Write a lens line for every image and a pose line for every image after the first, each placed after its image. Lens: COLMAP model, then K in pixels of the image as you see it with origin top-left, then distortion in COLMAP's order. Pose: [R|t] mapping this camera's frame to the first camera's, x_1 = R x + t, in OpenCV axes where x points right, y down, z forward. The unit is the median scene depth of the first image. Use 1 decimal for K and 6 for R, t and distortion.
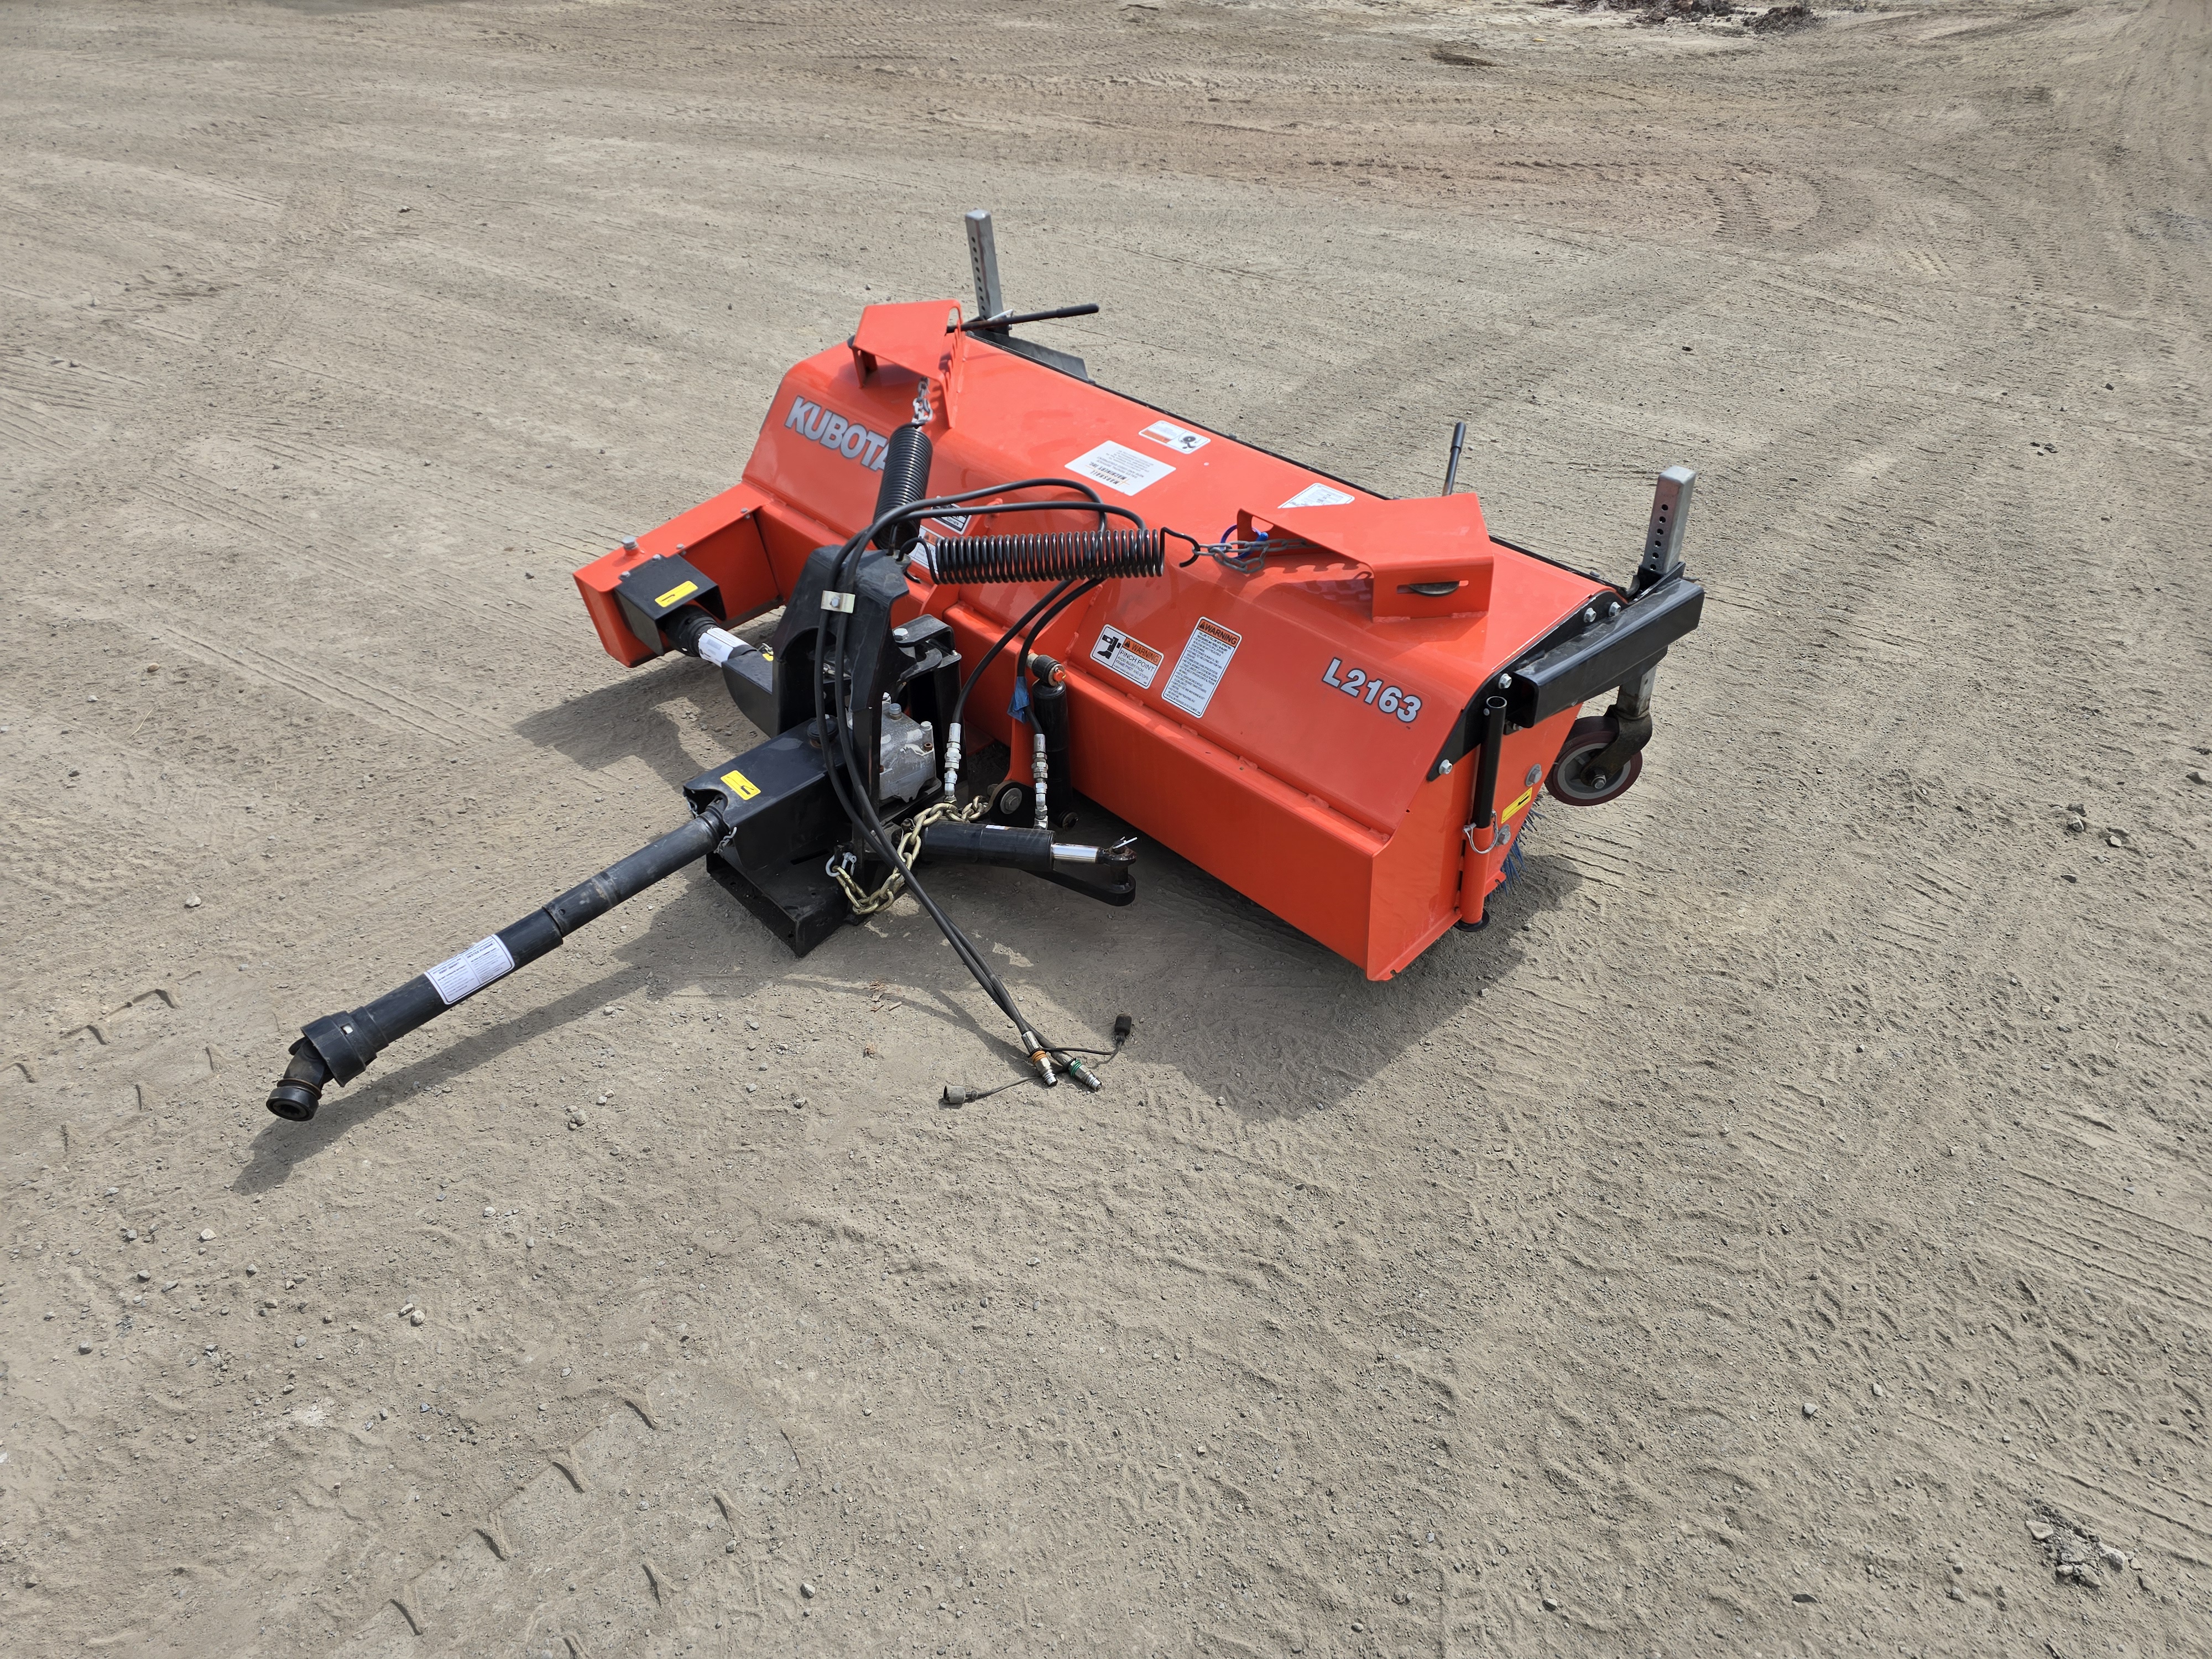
lens RADIAL K [[1463.4, 0, 1093.4], [0, 1463.4, 853.3], [0, 0, 1]] dist [0.079212, -0.091733]
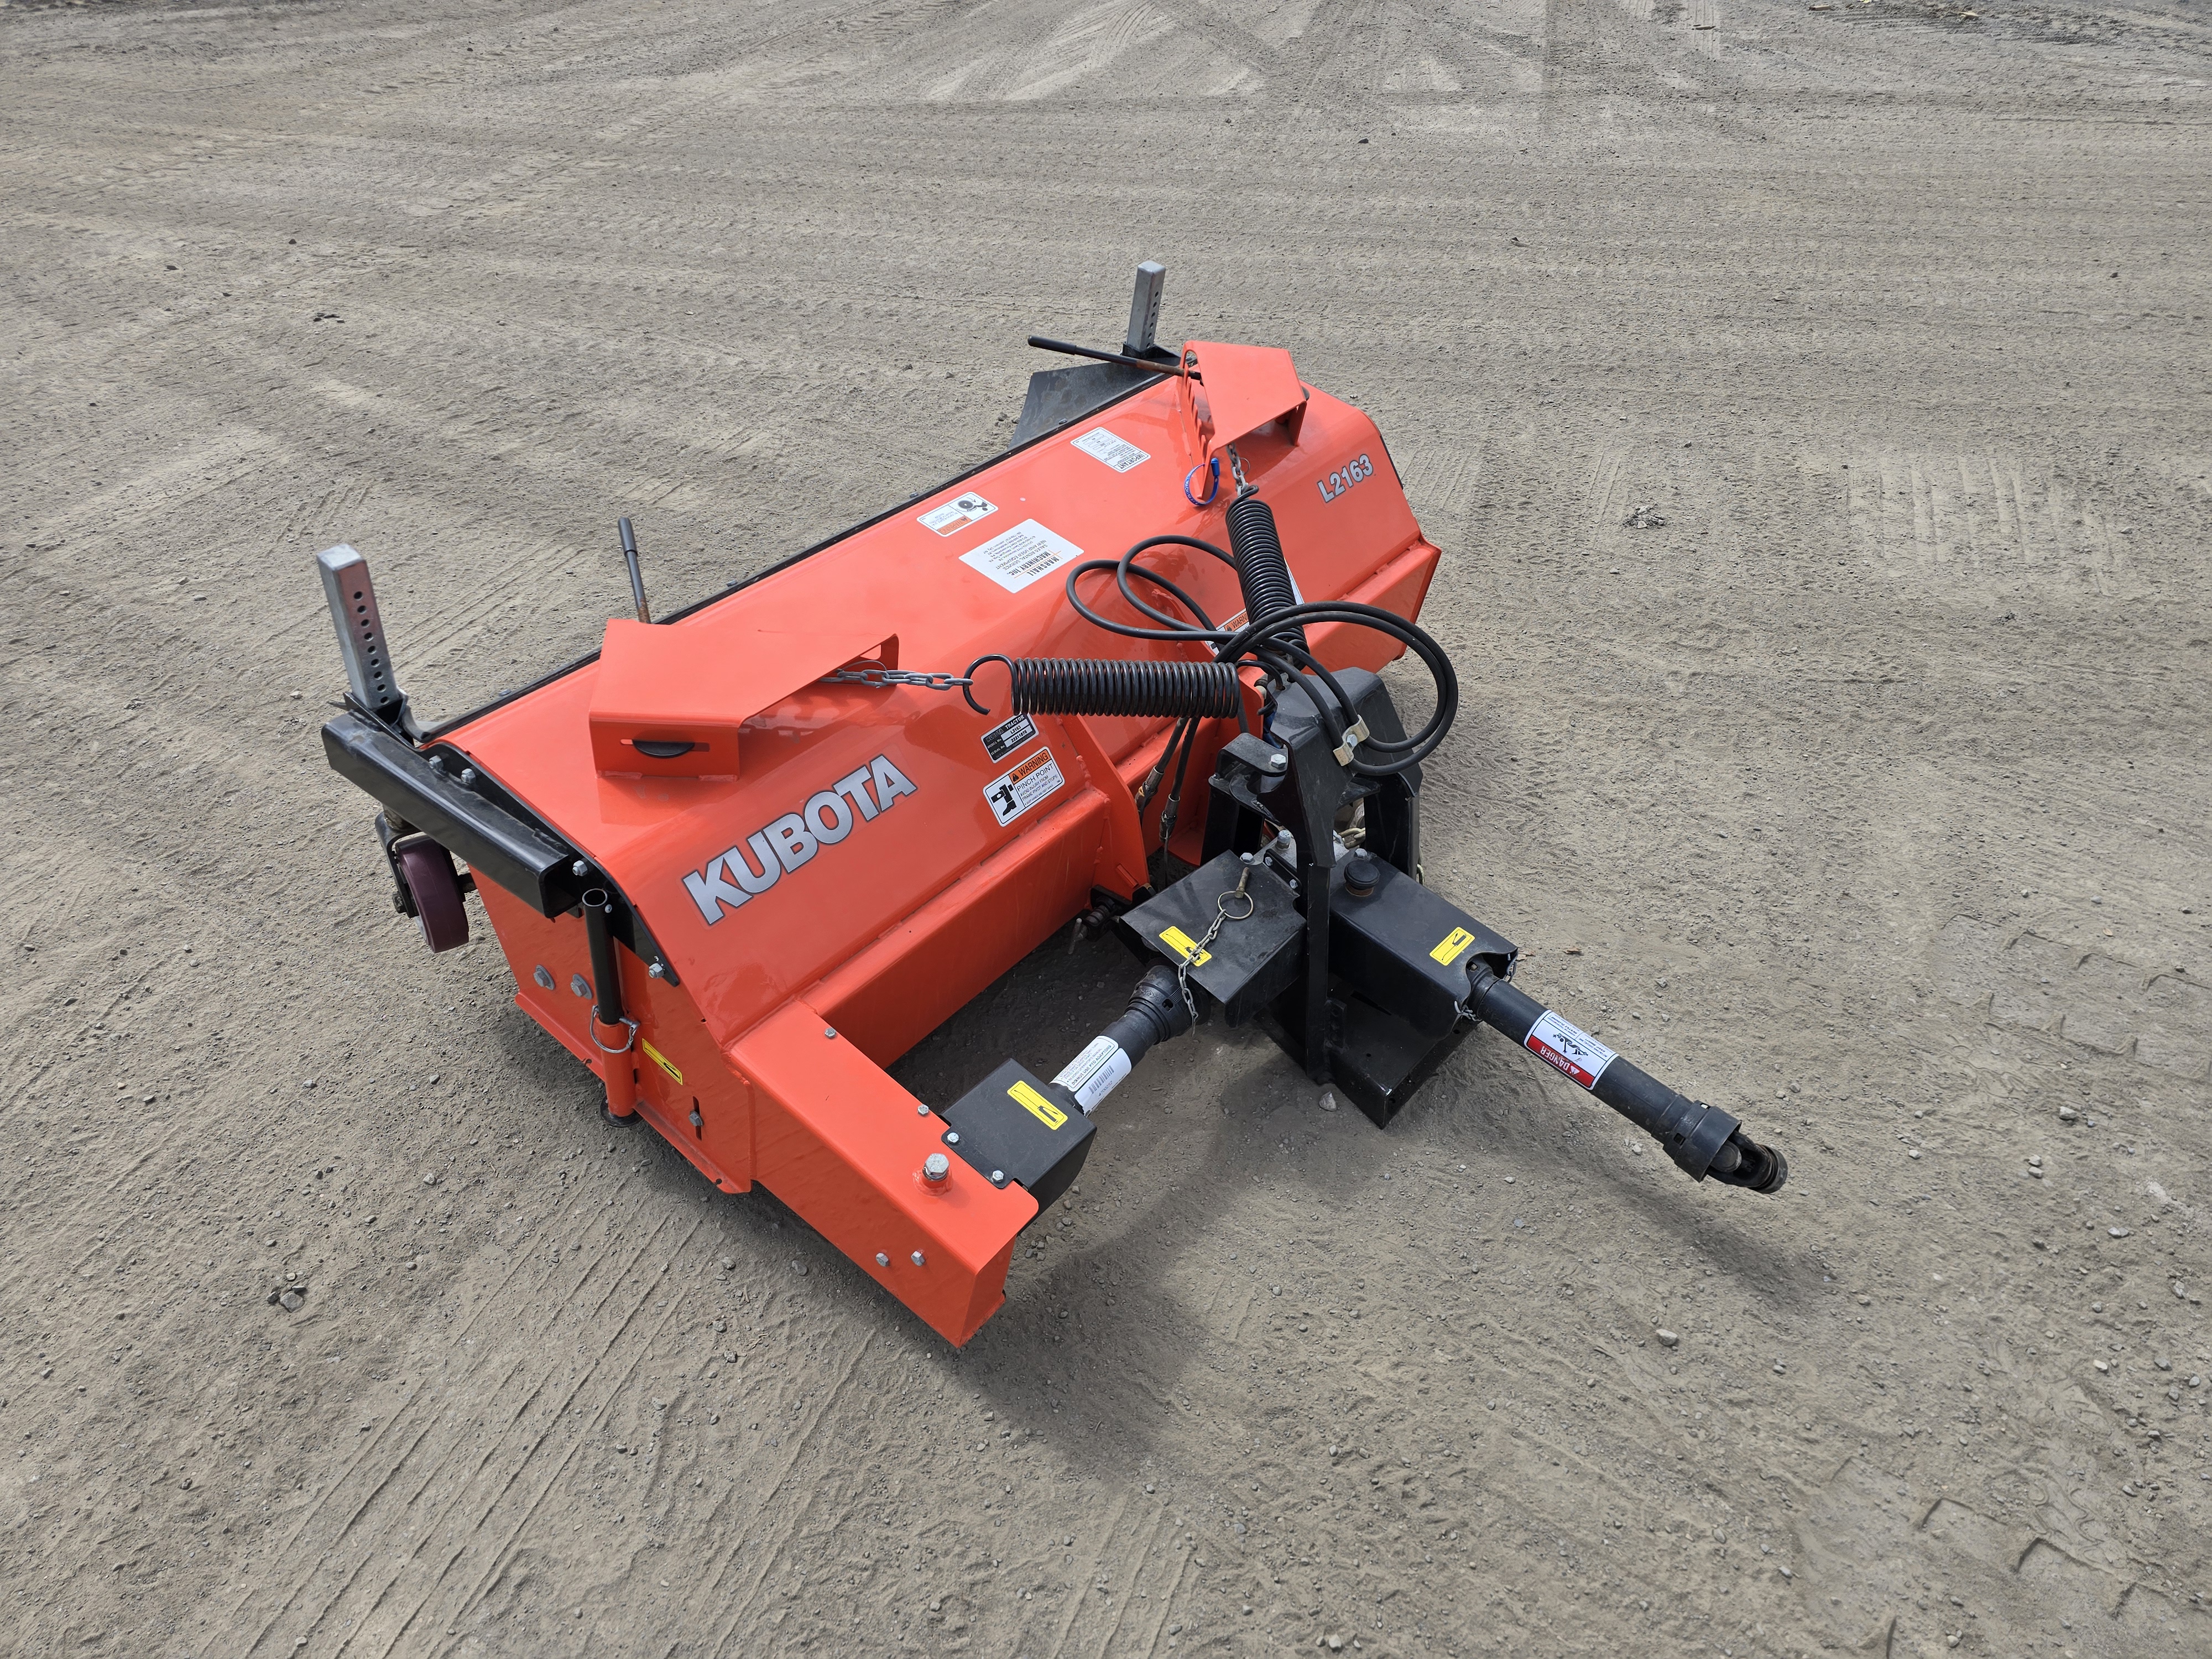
lens RADIAL K [[1480.7, 0, 1106.0], [0, 1480.7, 829.5], [0, 0, 1]] dist [0.073315, -0.077221]
pose [[-0.135229, -0.648006, 0.749534, -0.799413], [0.575580, 0.564372, 0.591770, -0.701992], [-0.806487, 0.511441, 0.296660, 0.828598]]
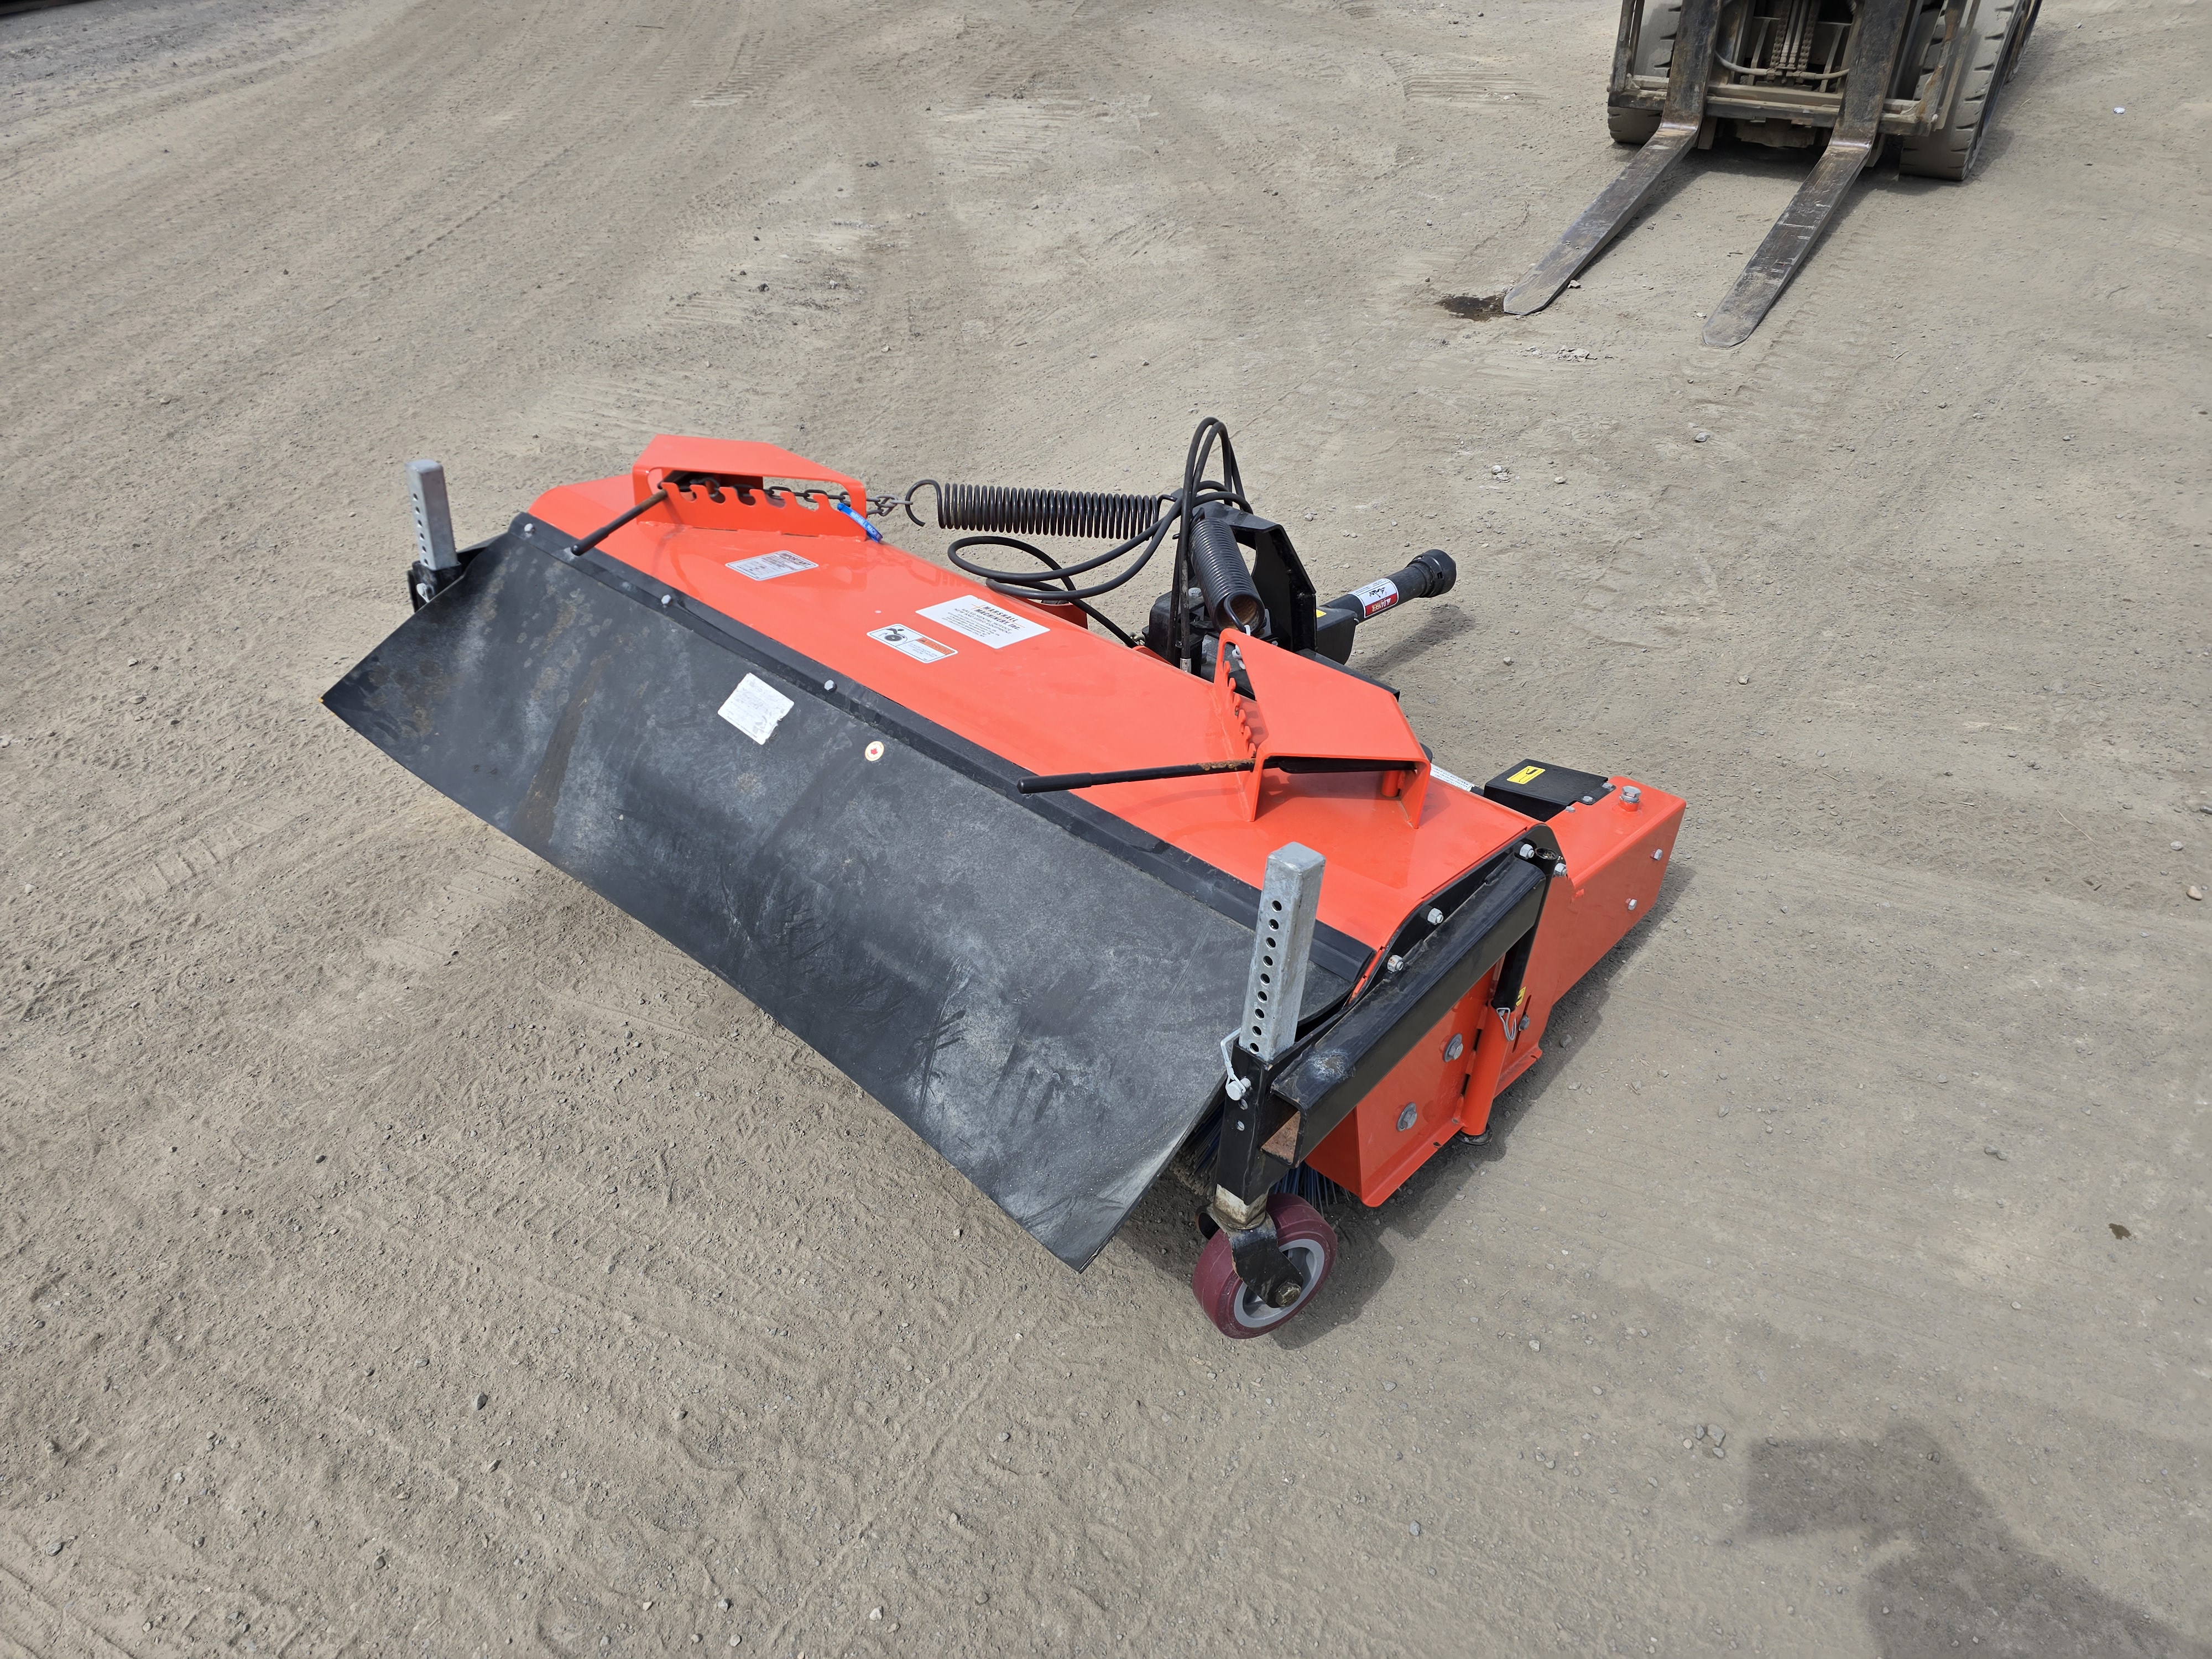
lens RADIAL K [[1480.7, 0, 1106.0], [0, 1480.7, 829.5], [0, 0, 1]] dist [0.073315, -0.077221]
pose [[-0.996589, 0.049155, -0.066292, 0.010383], [-0.050144, 0.277324, 0.959467, -1.101057], [0.065548, 0.959518, -0.273913, 1.428098]]
